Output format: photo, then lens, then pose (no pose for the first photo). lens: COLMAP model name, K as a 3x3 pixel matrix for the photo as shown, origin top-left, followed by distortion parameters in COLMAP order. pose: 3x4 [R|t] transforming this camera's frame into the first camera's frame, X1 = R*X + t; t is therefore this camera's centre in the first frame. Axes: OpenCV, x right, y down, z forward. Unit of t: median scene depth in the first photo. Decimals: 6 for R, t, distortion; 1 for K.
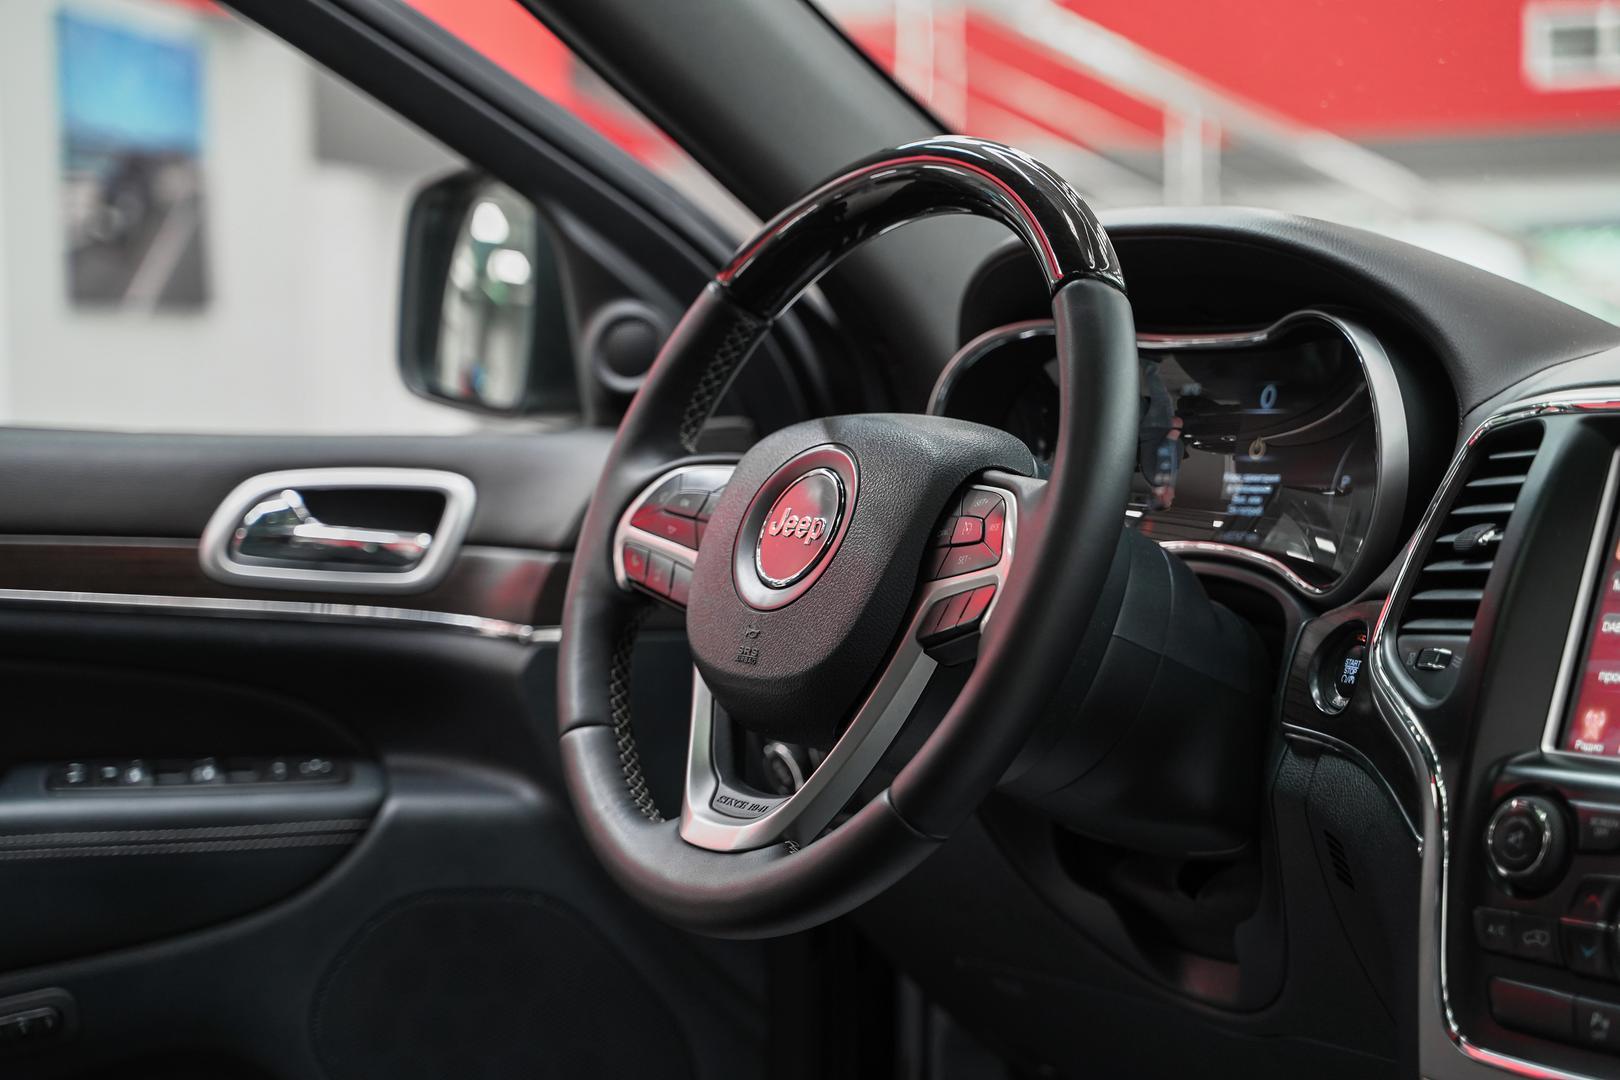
lens RADIAL K [[3347.5, 0, 815.9], [0, 3347.5, 508.8], [0, 0, 1]] dist [0.313949, 0.000000]
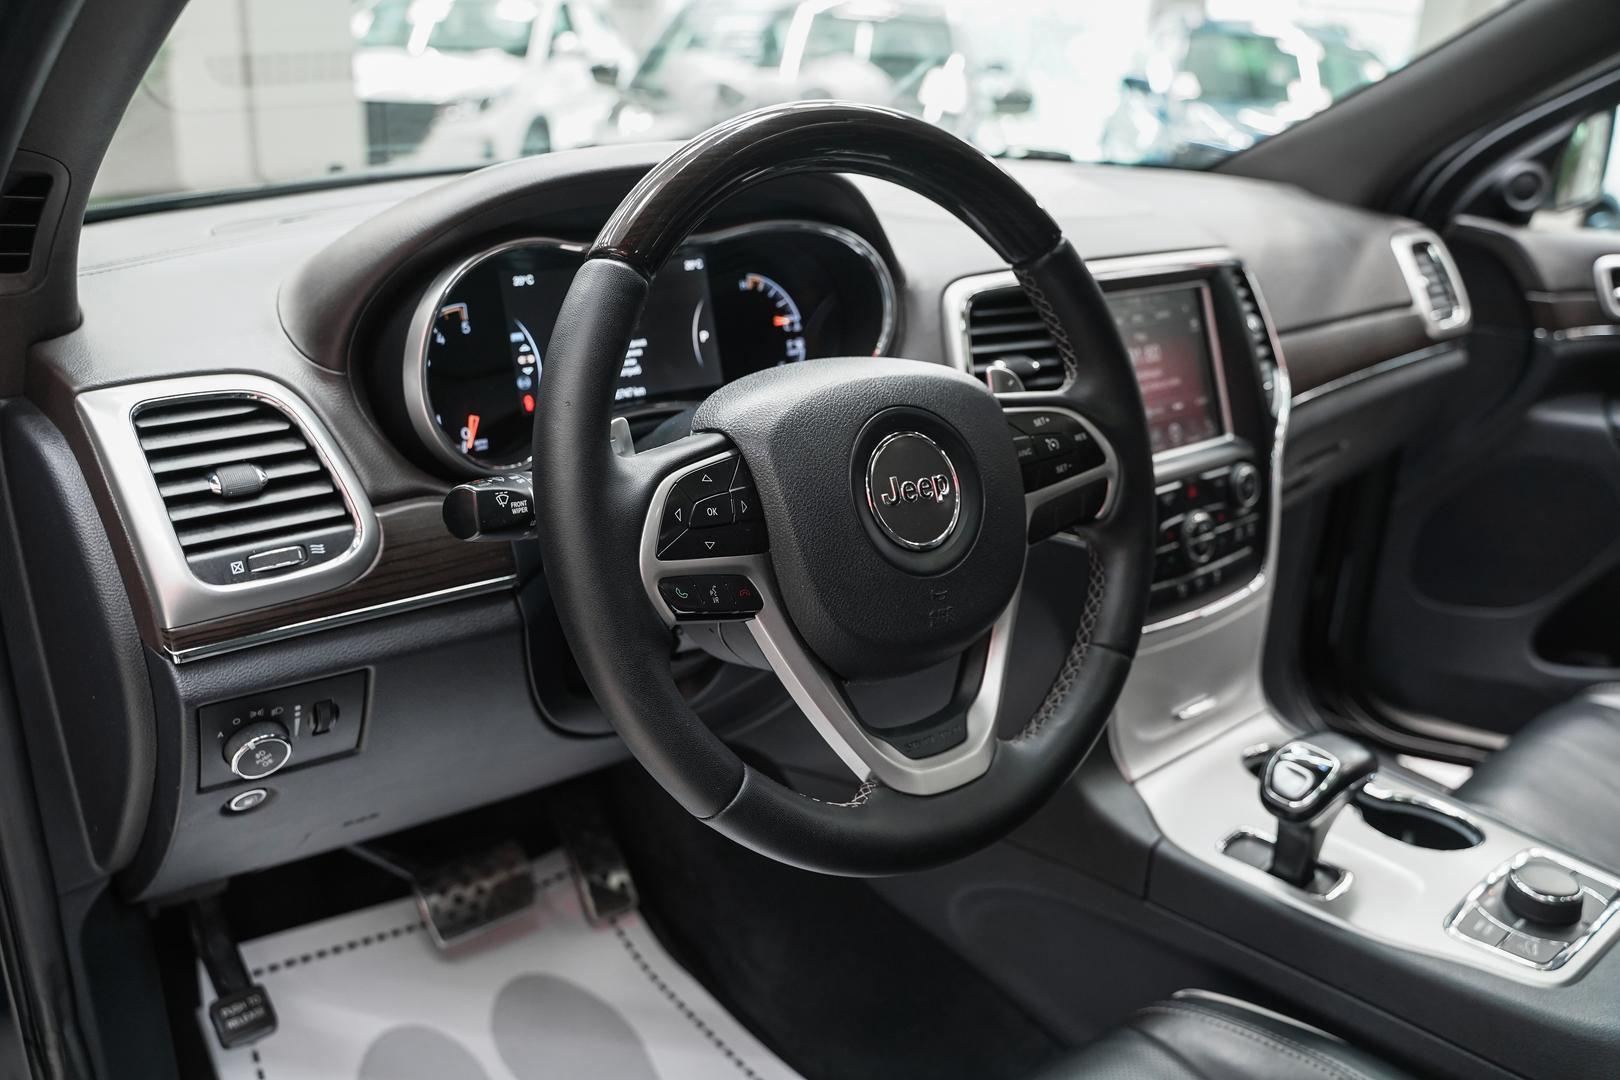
lens RADIAL K [[1307.4, 0, 814.2], [0, 1307.4, 539.5], [0, 0, 1]] dist [-0.106844, 0.078447]
pose [[-0.054058, -0.353835, 0.933745, -0.389937], [-0.007874, 0.935234, 0.353943, -0.124477], [-0.998507, 0.011781, -0.053343, 1.019272]]
